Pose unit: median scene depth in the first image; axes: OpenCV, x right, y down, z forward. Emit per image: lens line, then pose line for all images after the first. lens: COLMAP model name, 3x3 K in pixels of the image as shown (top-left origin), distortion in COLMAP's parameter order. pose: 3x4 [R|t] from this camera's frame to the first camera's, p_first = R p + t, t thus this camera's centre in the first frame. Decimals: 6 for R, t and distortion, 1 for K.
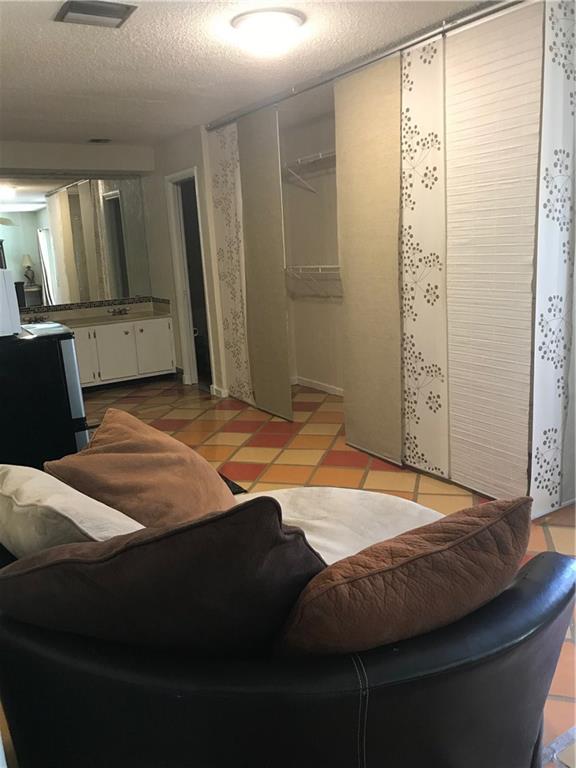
lens RADIAL K [[632.5, 0, 289.4], [0, 632.5, 381.0], [0, 0, 1]] dist [0.045524, -0.023331]
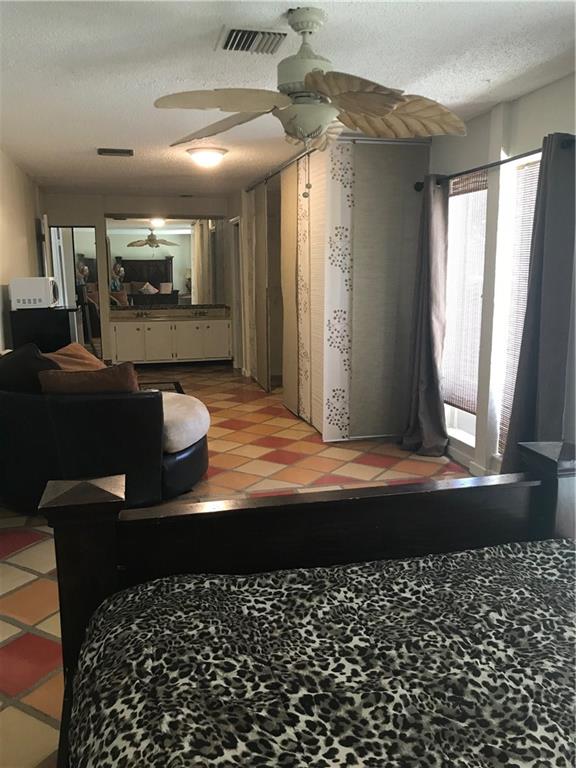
lens RADIAL K [[632.5, 0, 286.3], [0, 632.5, 386.6], [0, 0, 1]] dist [0.045524, -0.023331]
pose [[0.953467, 0.095623, -0.285933, 0.677911], [-0.101604, 0.994806, -0.006121, 0.083460], [0.283862, 0.034888, 0.958230, -0.575175]]
